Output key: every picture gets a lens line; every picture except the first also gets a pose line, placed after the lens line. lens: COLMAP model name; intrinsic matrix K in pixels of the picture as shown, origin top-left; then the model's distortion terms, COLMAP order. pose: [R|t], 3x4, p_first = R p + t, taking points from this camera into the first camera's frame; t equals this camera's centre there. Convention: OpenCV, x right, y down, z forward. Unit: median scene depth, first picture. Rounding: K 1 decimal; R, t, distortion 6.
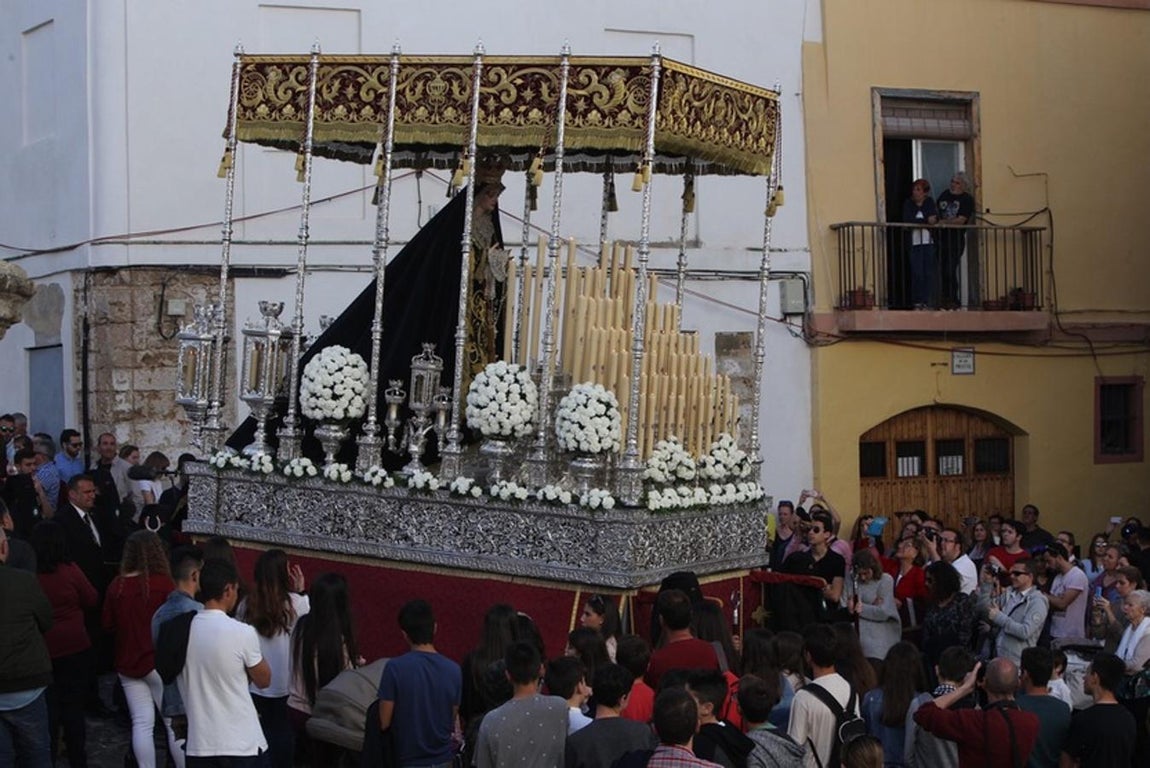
lens RADIAL K [[2894.8, 0, 575.2], [0, 2894.8, 452.4], [0, 0, 1]] dist [-0.533093, 0.714948]
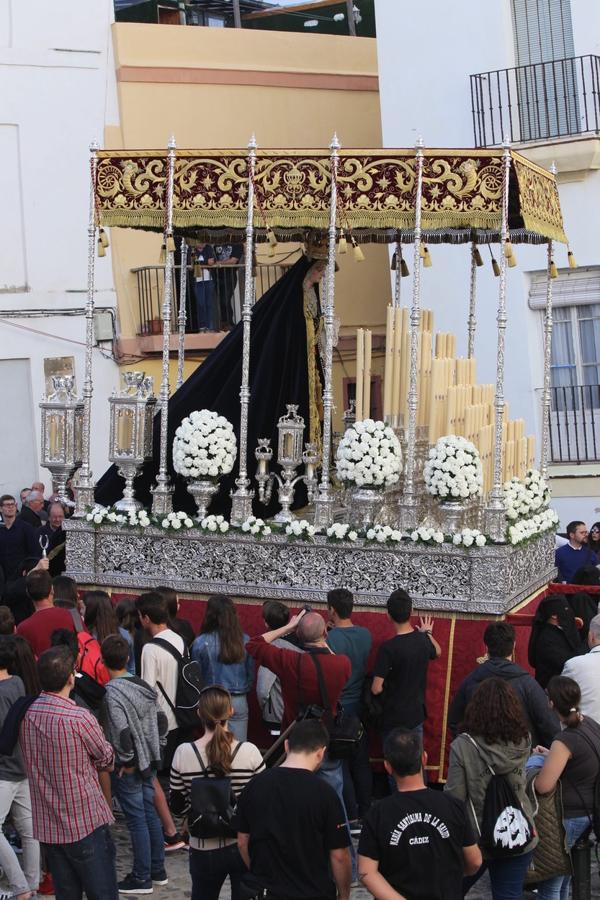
lens RADIAL K [[2265.5, 0, 300.0], [0, 2265.5, 450.0], [0, 0, 1]] dist [-0.533093, 0.714948]
pose [[0.981707, -0.043220, 0.185426, -0.211459], [0.042750, 0.999064, 0.006535, -0.025879], [-0.185535, 0.001511, 0.982637, 0.132195]]
